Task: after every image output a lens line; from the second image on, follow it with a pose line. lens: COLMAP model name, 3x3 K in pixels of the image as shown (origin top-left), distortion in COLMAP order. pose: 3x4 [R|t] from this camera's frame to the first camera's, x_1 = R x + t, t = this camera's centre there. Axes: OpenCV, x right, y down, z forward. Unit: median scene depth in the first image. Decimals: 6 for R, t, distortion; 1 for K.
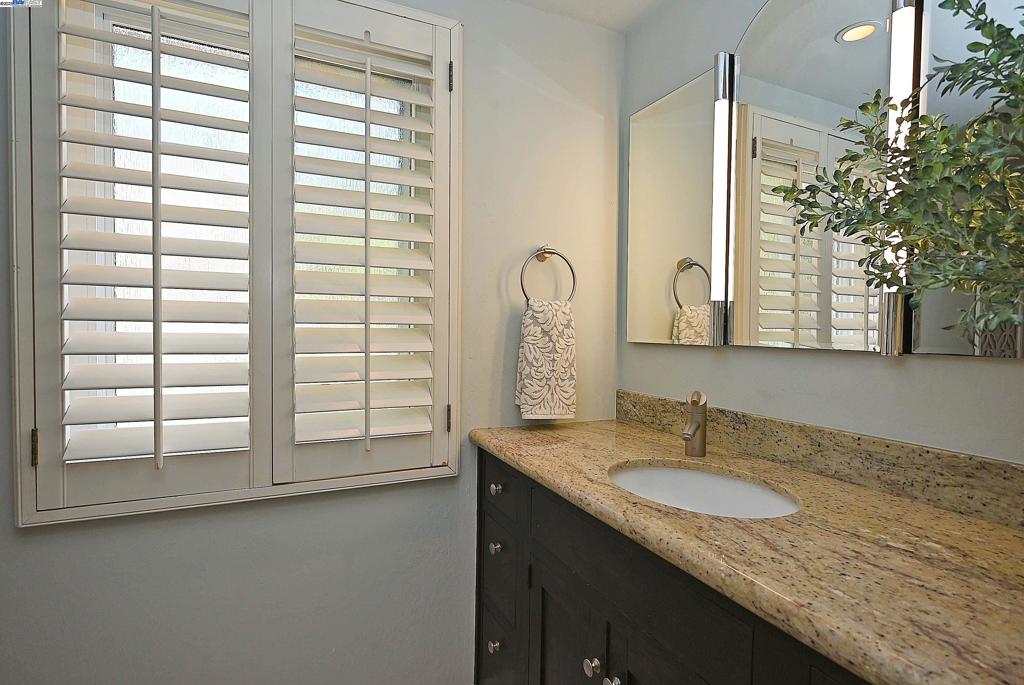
lens RADIAL K [[504.8, 0, 512.0], [0, 504.8, 342.5], [0, 0, 1]] dist [-0.003087, -0.000082]
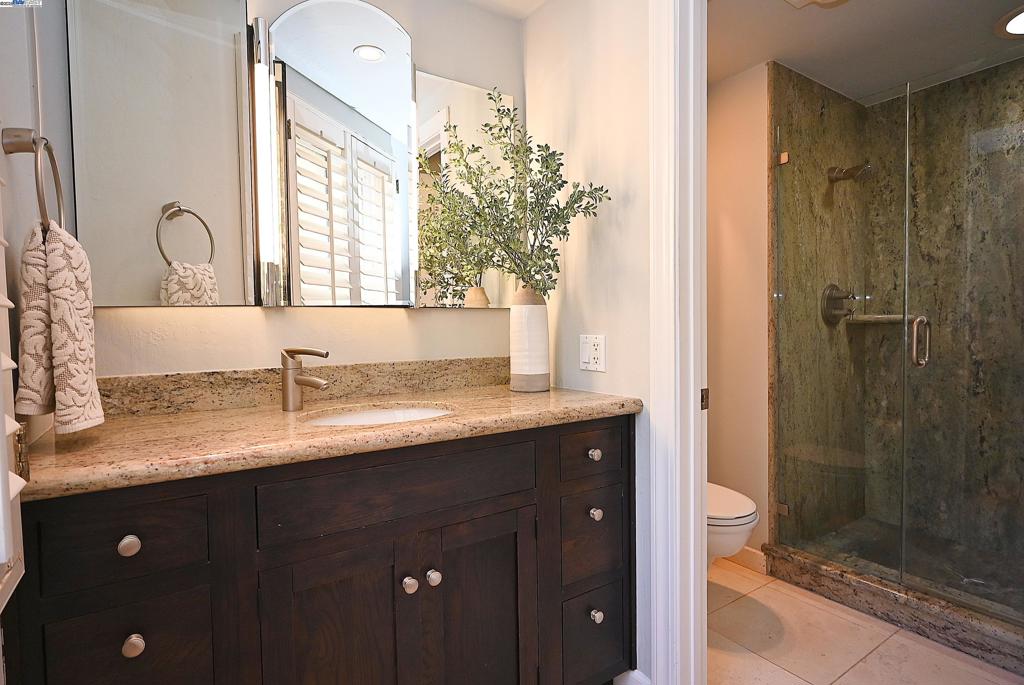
lens RADIAL K [[518.9, 0, 512.0], [0, 518.9, 342.5], [0, 0, 1]] dist [-0.004118, -0.001051]
pose [[-0.146144, -0.047190, 0.988137, -0.625292], [0.038407, 0.997838, 0.053334, 0.037413], [-0.988517, 0.045746, -0.144016, 0.588912]]
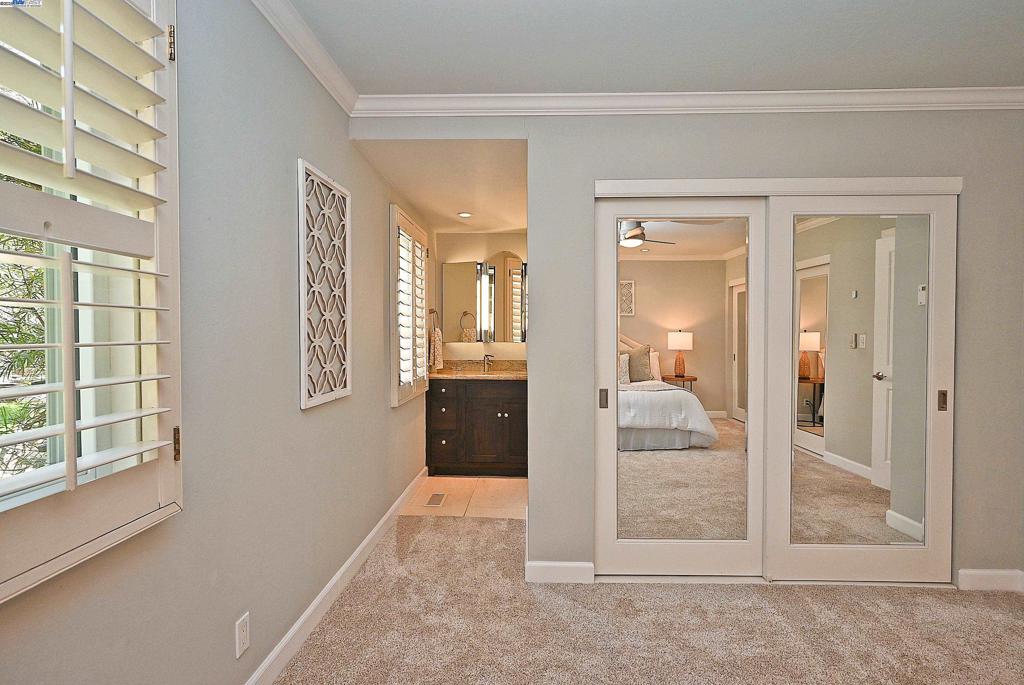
lens RADIAL K [[504.8, 0, 512.0], [0, 504.8, 342.5], [0, 0, 1]] dist [-0.003087, -0.000082]
pose [[0.465058, -0.029523, 0.884788, -2.432742], [0.028362, 0.999428, 0.018441, -0.048920], [-0.884826, 0.016518, 0.465630, -0.802479]]
